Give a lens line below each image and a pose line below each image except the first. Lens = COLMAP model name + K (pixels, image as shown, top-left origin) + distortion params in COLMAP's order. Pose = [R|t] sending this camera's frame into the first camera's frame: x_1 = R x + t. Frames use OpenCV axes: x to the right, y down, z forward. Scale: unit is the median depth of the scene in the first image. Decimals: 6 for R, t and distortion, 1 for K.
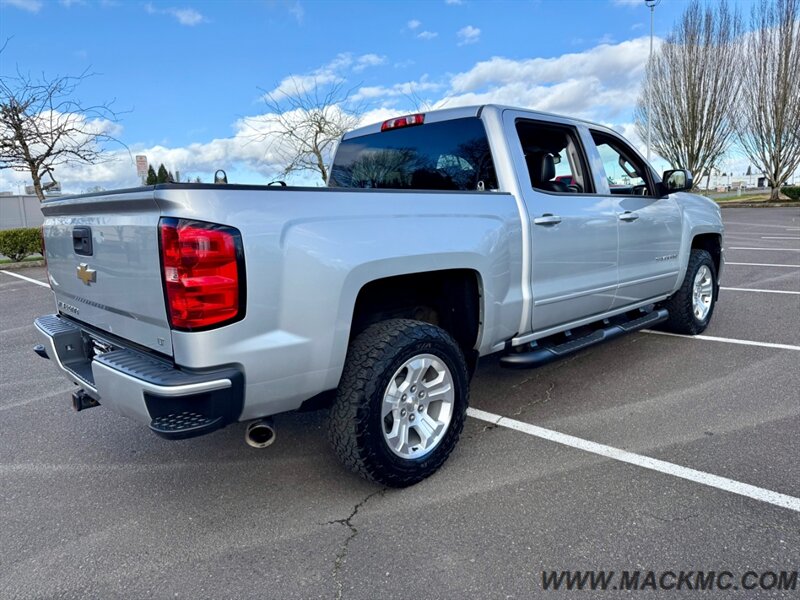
lens RADIAL K [[565.4, 0, 401.7], [0, 565.4, 296.3], [0, 0, 1]] dist [0.023317, -0.027942]
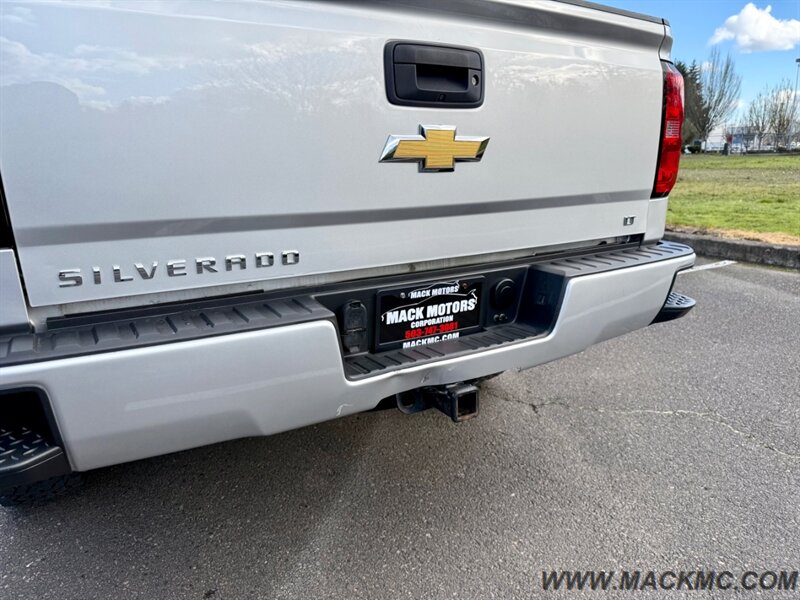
lens RADIAL K [[565.4, 0, 403.8], [0, 565.4, 300.0], [0, 0, 1]] dist [0.023317, -0.027942]
pose [[0.213031, -0.201732, 0.955993, -0.817530], [0.165066, 0.971819, 0.168288, -0.000056], [-0.963001, 0.121951, 0.240326, 0.720571]]
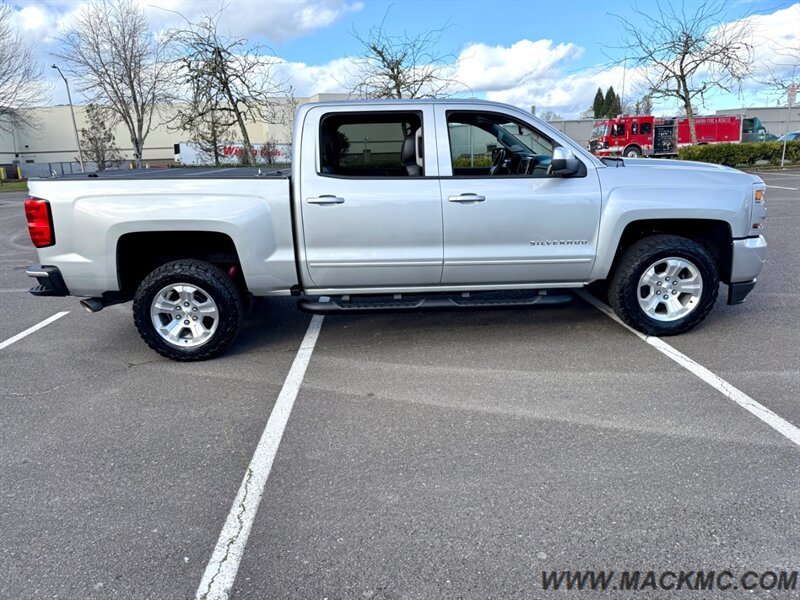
lens RADIAL K [[565.4, 0, 401.0], [0, 565.4, 301.3], [0, 0, 1]] dist [0.023317, -0.027942]
pose [[0.741545, 0.187877, -0.644060, 1.244410], [-0.098944, 0.980118, 0.171986, -0.148188], [0.663567, -0.063810, 0.745391, 0.174685]]
